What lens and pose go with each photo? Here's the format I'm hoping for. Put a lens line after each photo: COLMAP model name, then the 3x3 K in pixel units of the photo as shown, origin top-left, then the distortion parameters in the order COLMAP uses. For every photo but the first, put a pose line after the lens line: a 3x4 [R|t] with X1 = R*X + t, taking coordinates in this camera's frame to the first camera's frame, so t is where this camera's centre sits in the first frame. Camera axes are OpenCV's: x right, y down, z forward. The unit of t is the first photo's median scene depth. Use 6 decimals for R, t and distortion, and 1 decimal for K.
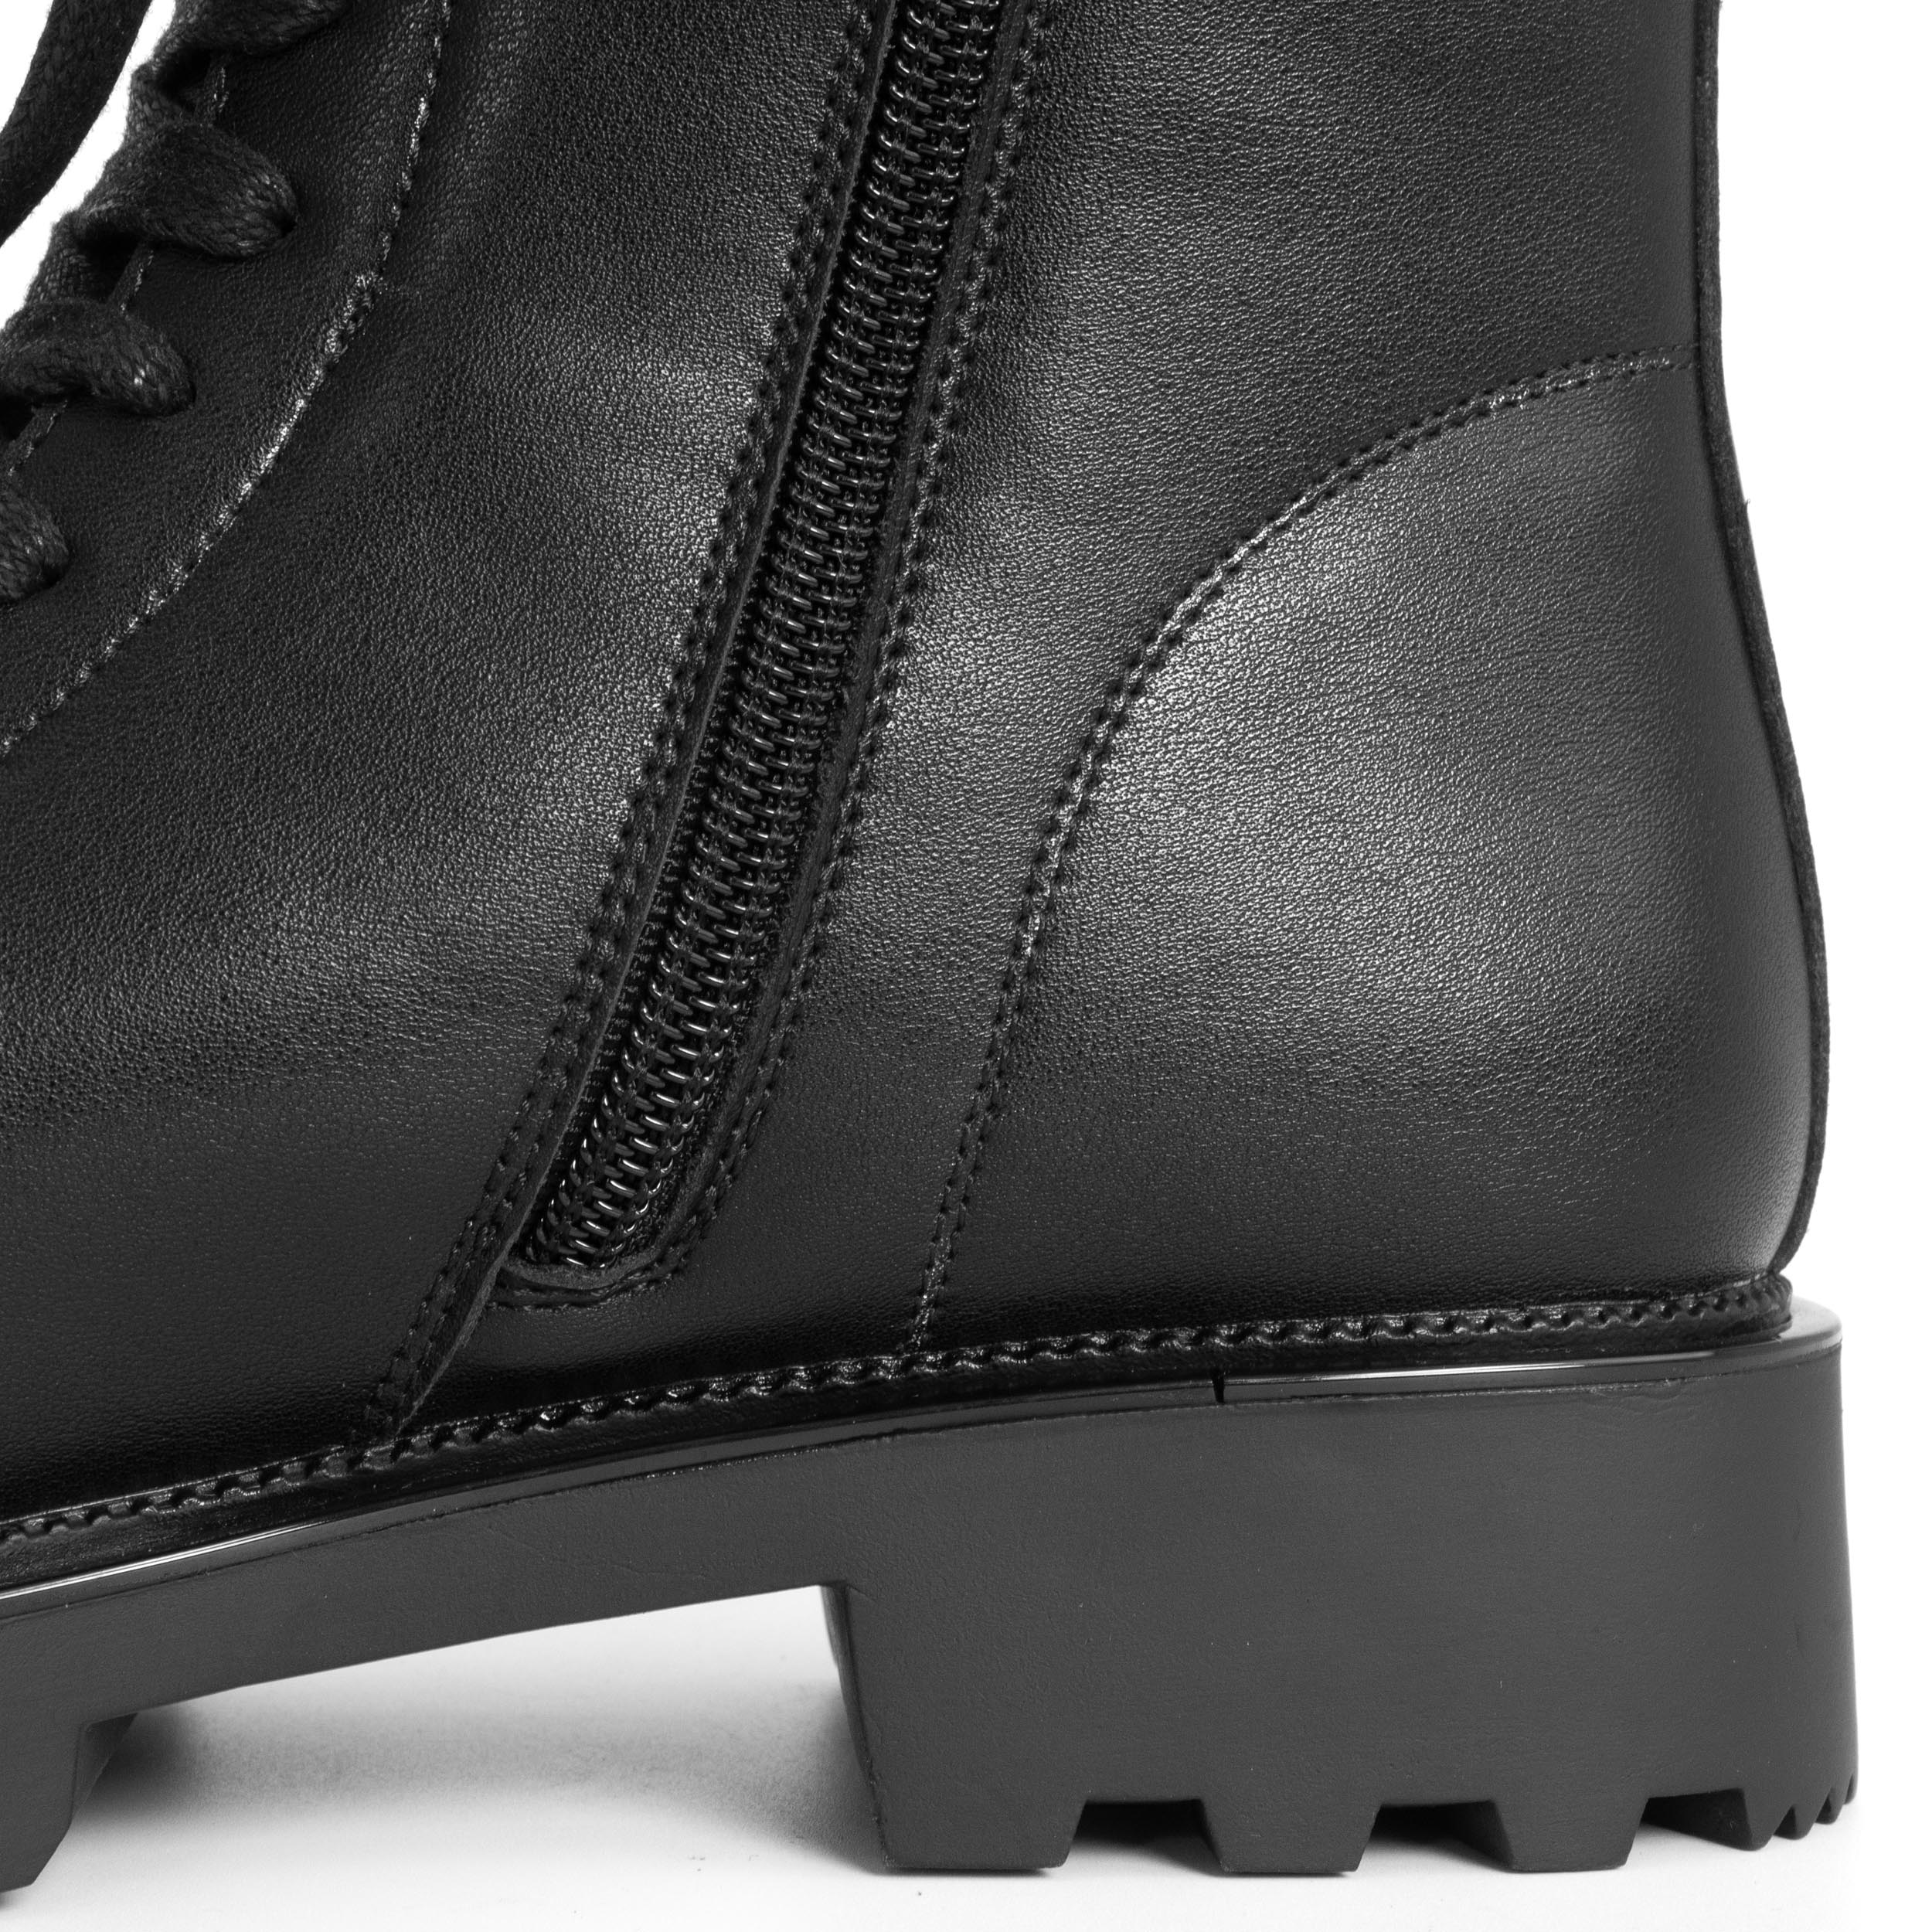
lens RADIAL K [[3938.1, 0, 966.0], [0, 3938.1, 966.0], [0, 0, 1]] dist [0.039653, -0.038206]
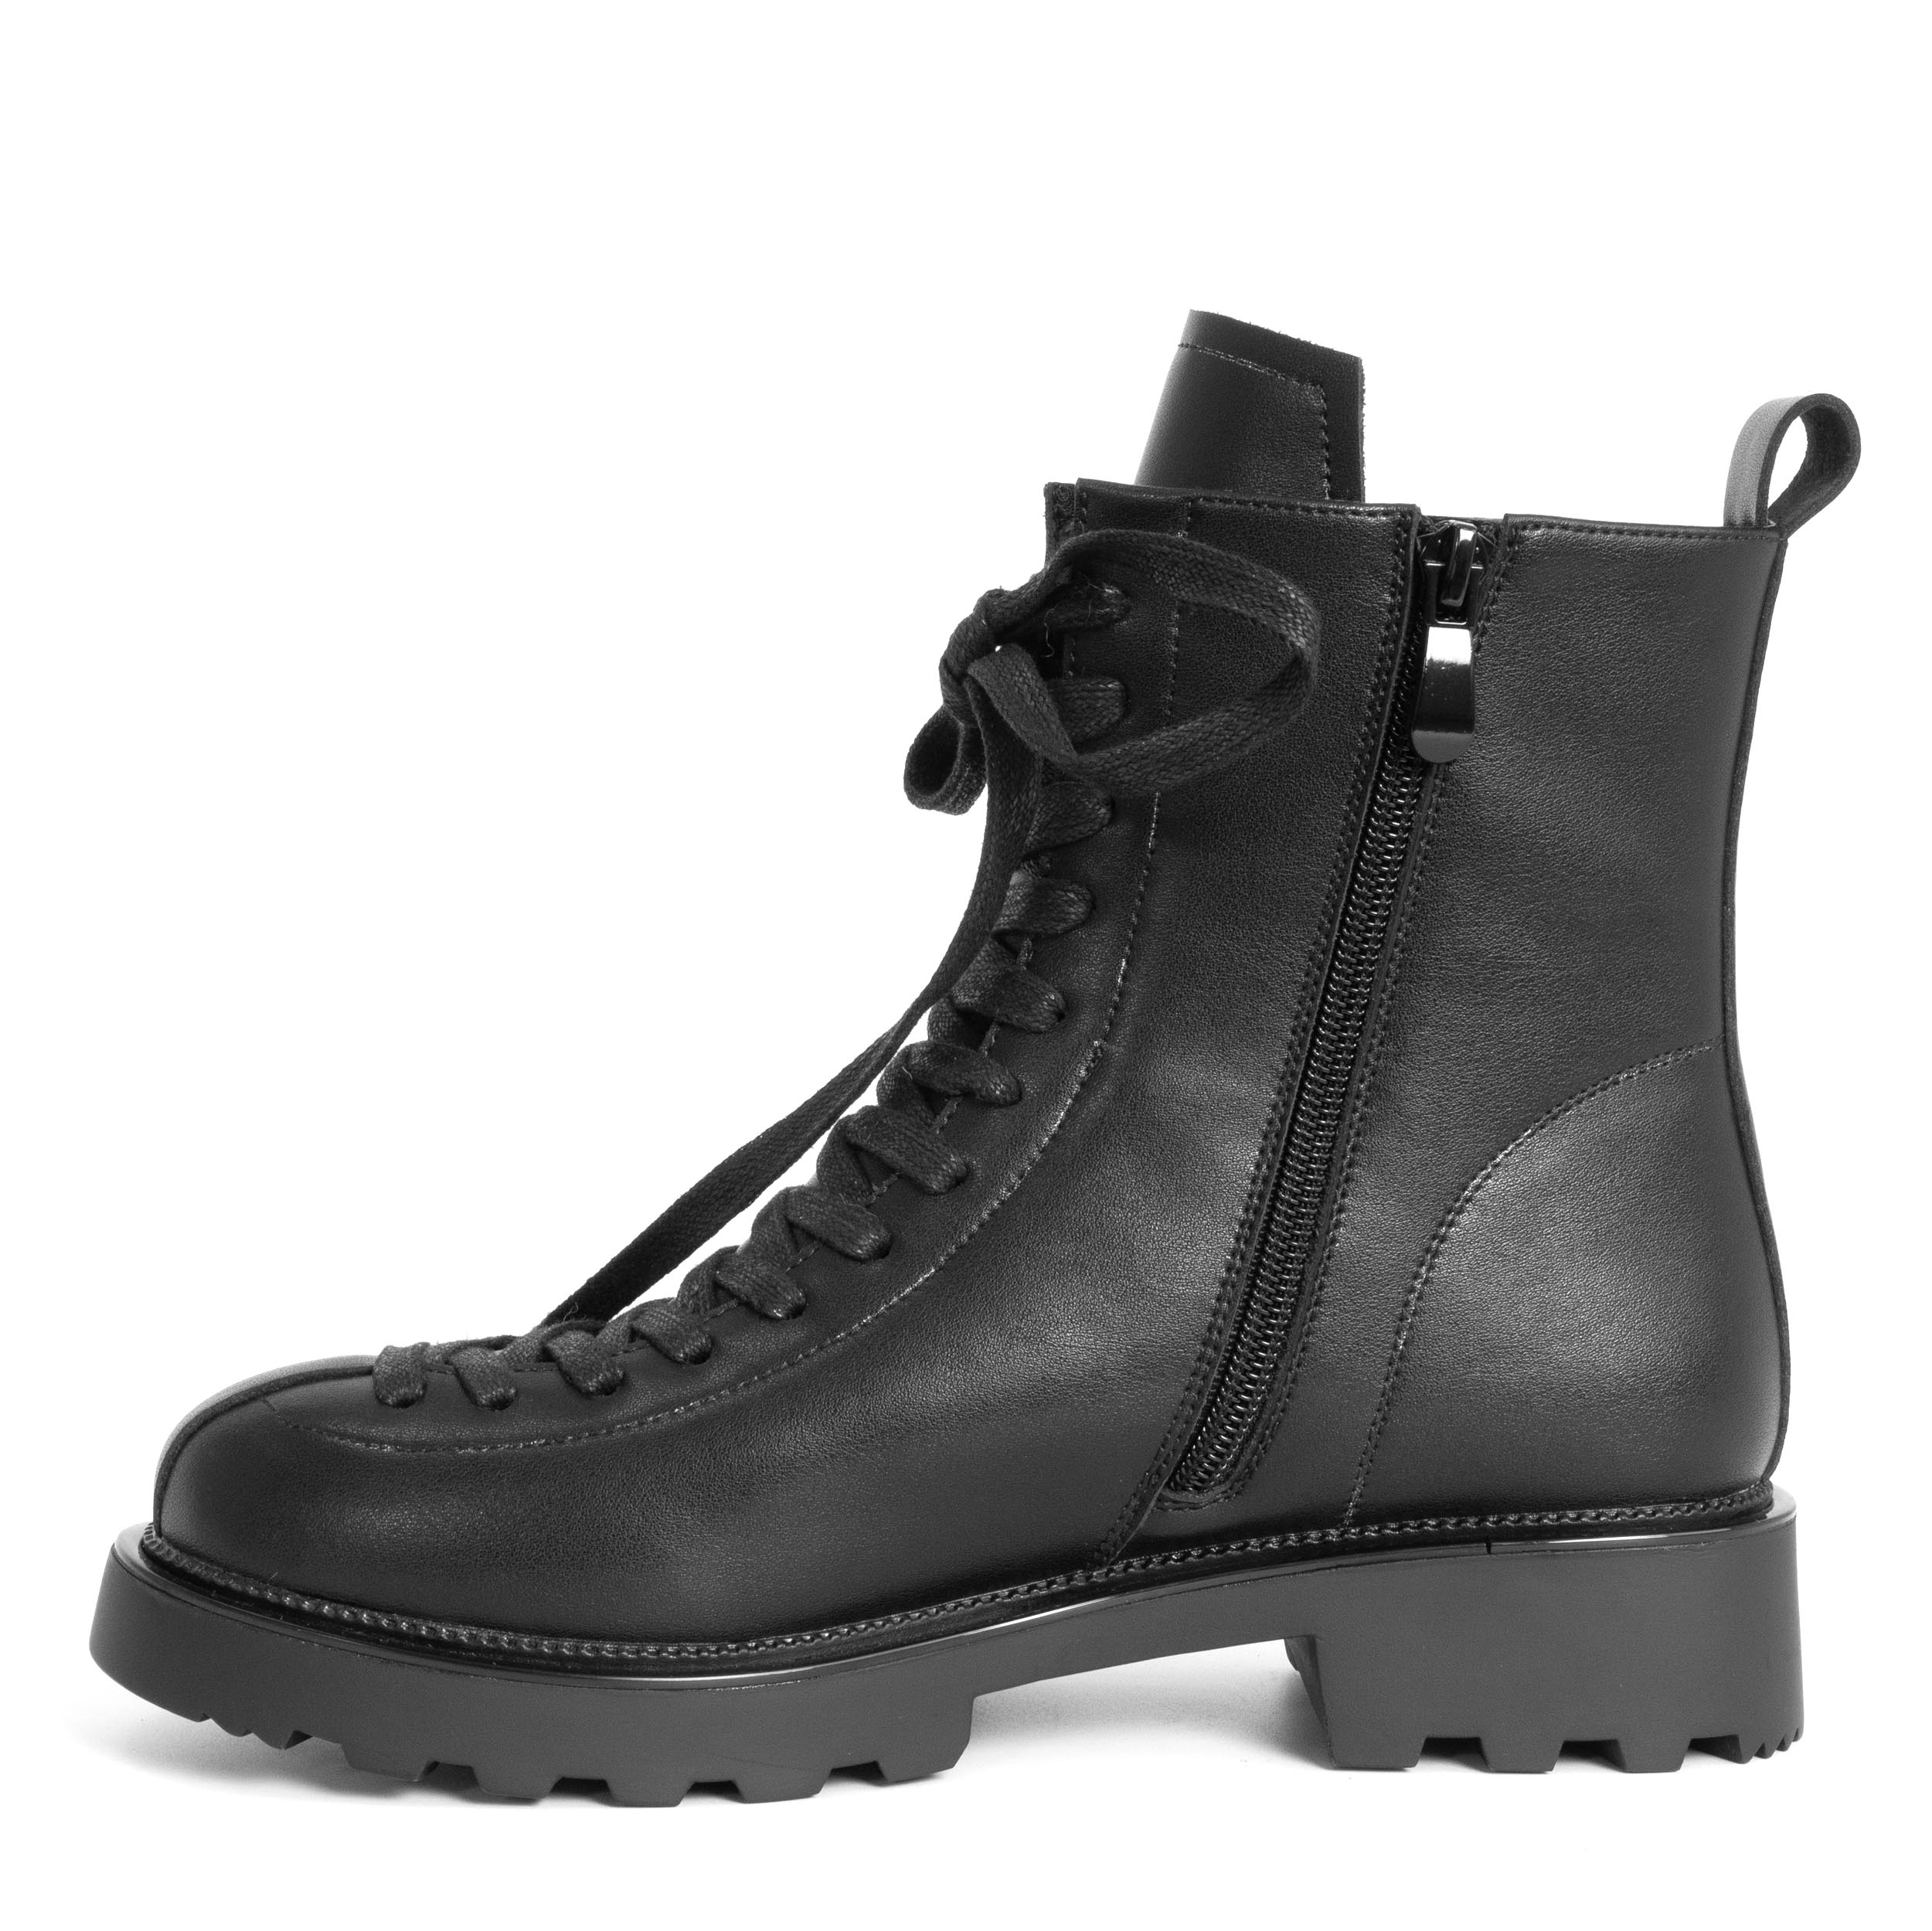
lens RADIAL K [[3942.6, 0, 966.0], [0, 3942.6, 965.5], [0, 0, 1]] dist [0.002189, -0.058686]
pose [[0.997682, 0.001122, -0.068033, -0.075269], [0.000714, 0.999636, 0.026958, -0.272092], [0.068039, -0.026944, 0.997319, -1.171729]]
